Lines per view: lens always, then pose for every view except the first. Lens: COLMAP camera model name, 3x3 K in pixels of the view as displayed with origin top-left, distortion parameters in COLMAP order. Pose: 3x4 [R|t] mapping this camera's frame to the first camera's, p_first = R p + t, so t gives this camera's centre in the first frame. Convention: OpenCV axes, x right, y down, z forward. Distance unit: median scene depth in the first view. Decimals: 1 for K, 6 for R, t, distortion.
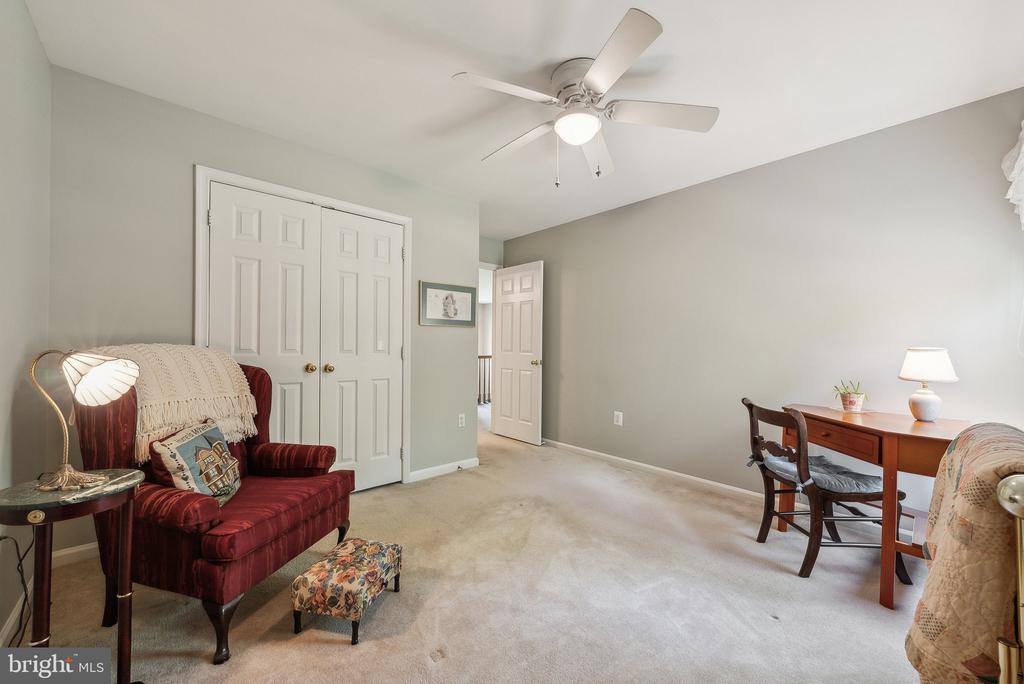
lens RADIAL K [[378.1, 0, 514.4], [0, 378.1, 344.5], [0, 0, 1]] dist [0.000983, 0.000109]
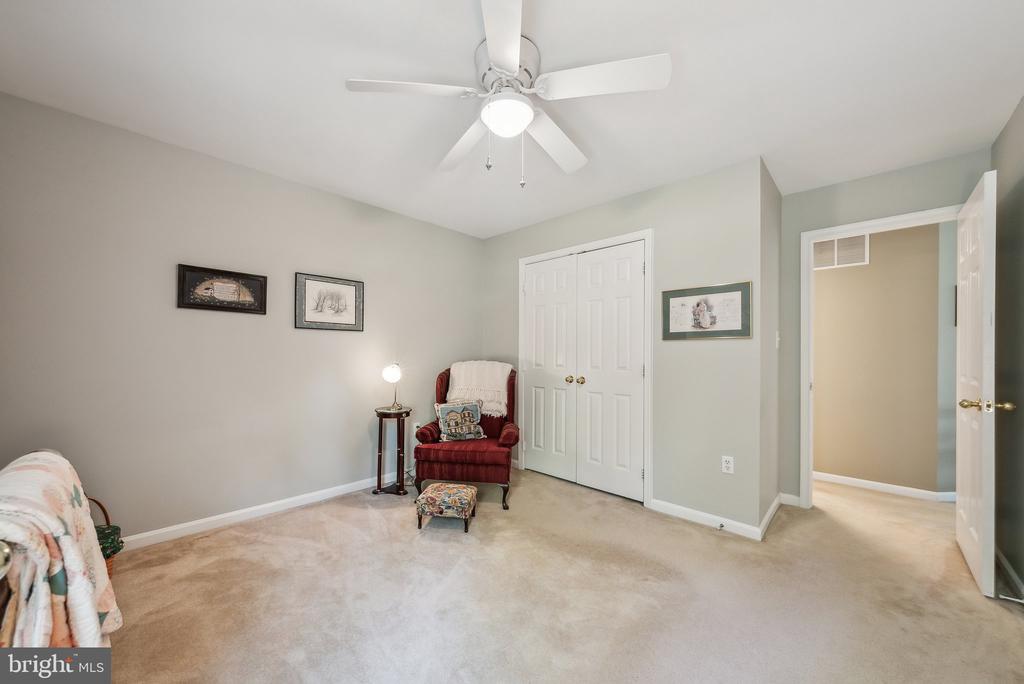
lens RADIAL K [[378.1, 0, 510.9], [0, 378.1, 351.2], [0, 0, 1]] dist [0.000983, 0.000109]
pose [[0.084328, -0.021342, -0.996210, 0.605511], [-0.002227, 0.999764, -0.021606, -0.004896], [0.996436, 0.004040, 0.084260, 0.543590]]
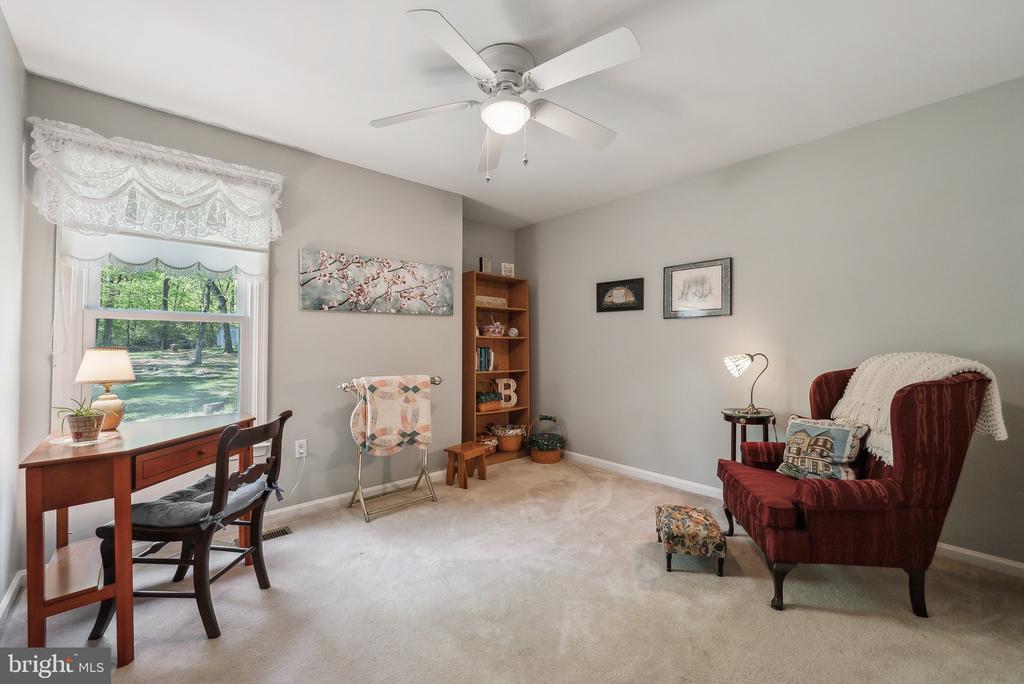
lens RADIAL K [[420.6, 0, 509.4], [0, 420.6, 342.6], [0, 0, 1]] dist [-0.001515, -0.000068]
pose [[-0.999849, -0.016254, 0.006122, 0.094211], [-0.016330, 0.999788, -0.012521, 0.002672], [-0.005917, -0.012619, -0.999903, 1.151961]]
